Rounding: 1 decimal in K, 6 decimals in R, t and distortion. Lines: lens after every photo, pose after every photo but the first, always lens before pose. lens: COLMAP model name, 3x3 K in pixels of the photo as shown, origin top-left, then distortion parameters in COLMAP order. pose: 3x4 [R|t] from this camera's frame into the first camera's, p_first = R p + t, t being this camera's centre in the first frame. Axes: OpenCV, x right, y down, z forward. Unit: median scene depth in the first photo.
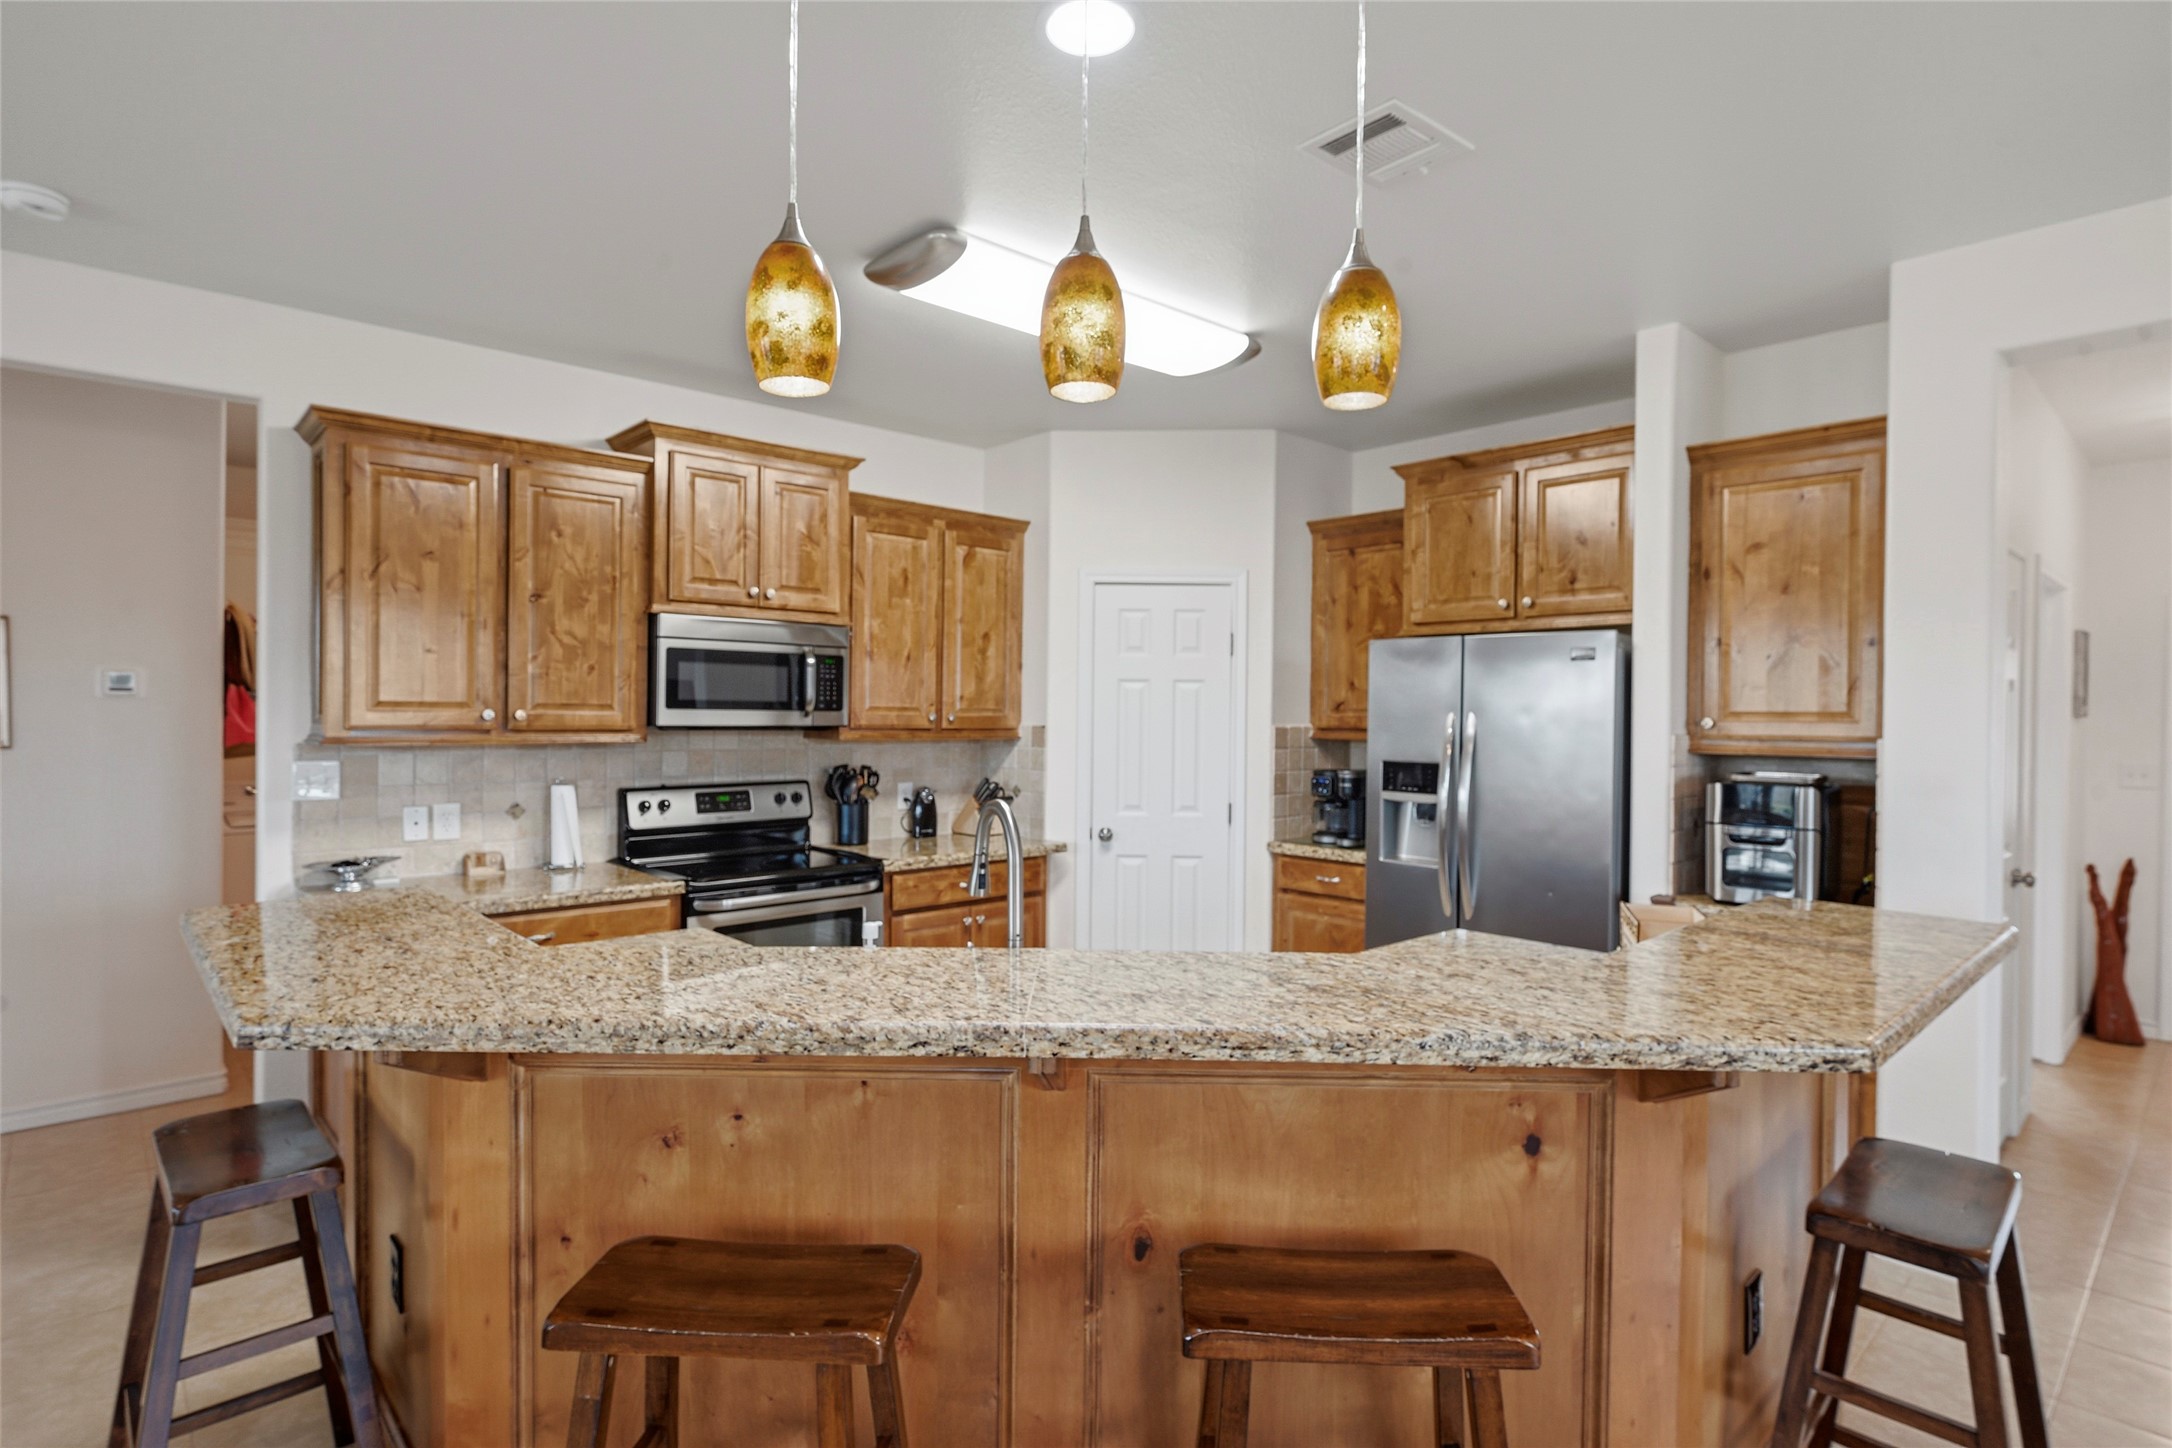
lens RADIAL K [[1102.4, 0, 1111.3], [0, 1102.4, 715.7], [0, 0, 1]] dist [0.003790, 0.000429]
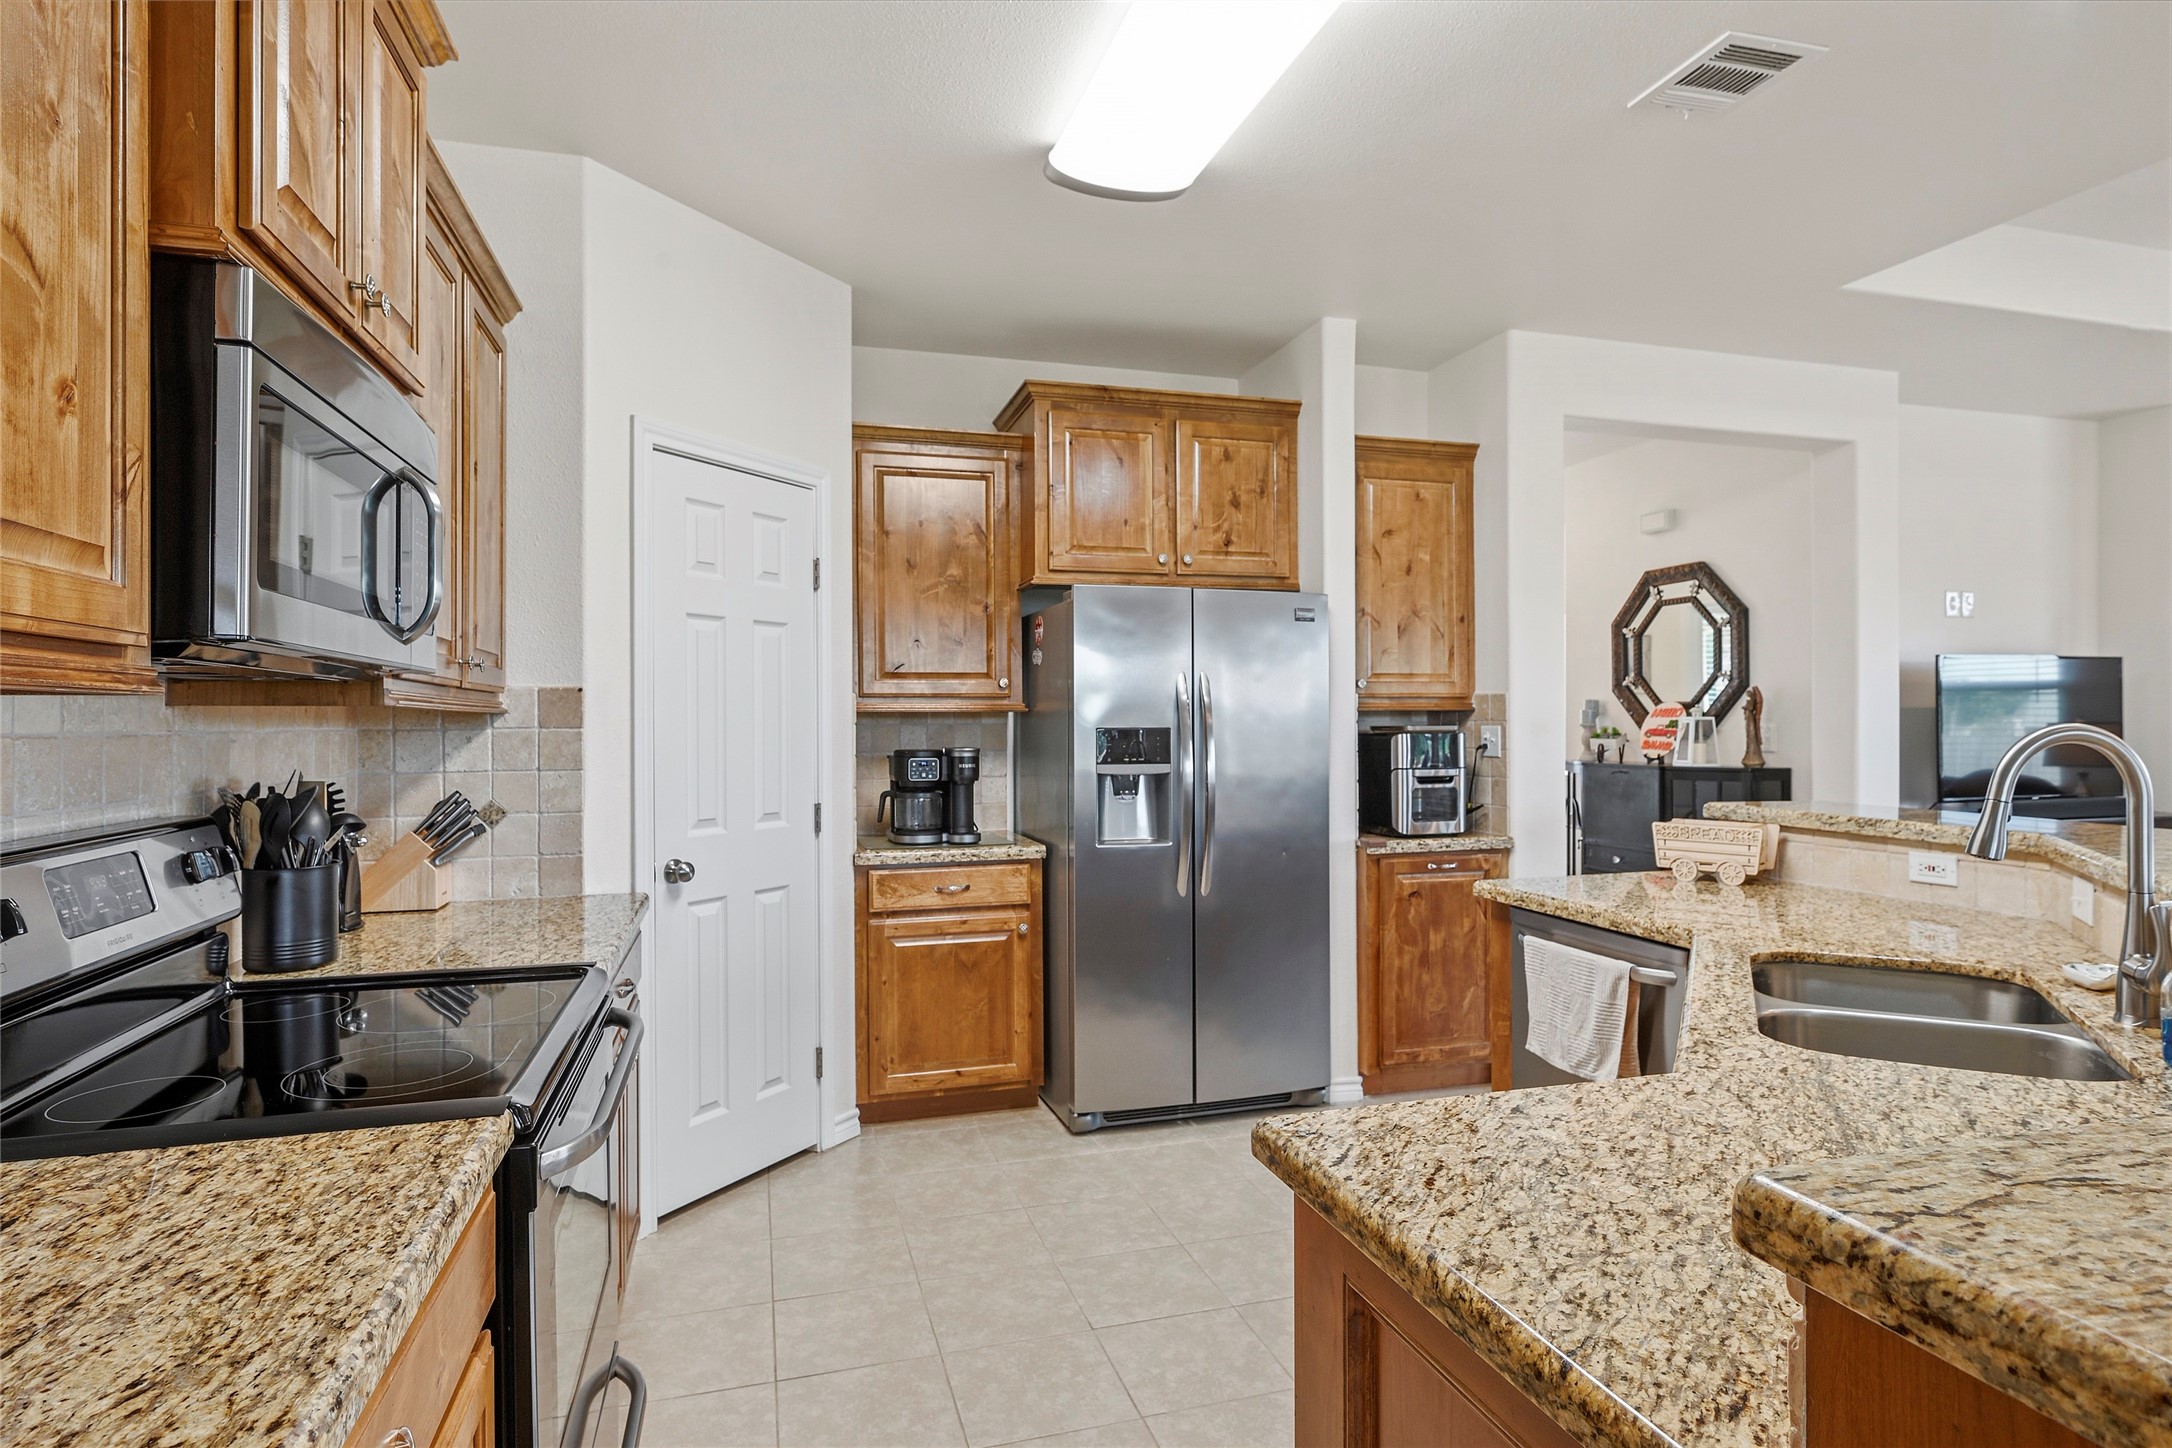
lens RADIAL K [[1138.2, 0, 1075.7], [0, 1138.2, 716.3], [0, 0, 1]] dist [-0.000296, -0.000133]
pose [[0.457648, -0.006023, 0.889113, -0.533385], [0.012518, 0.999922, 0.000330, 0.030705], [-0.889045, 0.010979, 0.457688, 0.616470]]
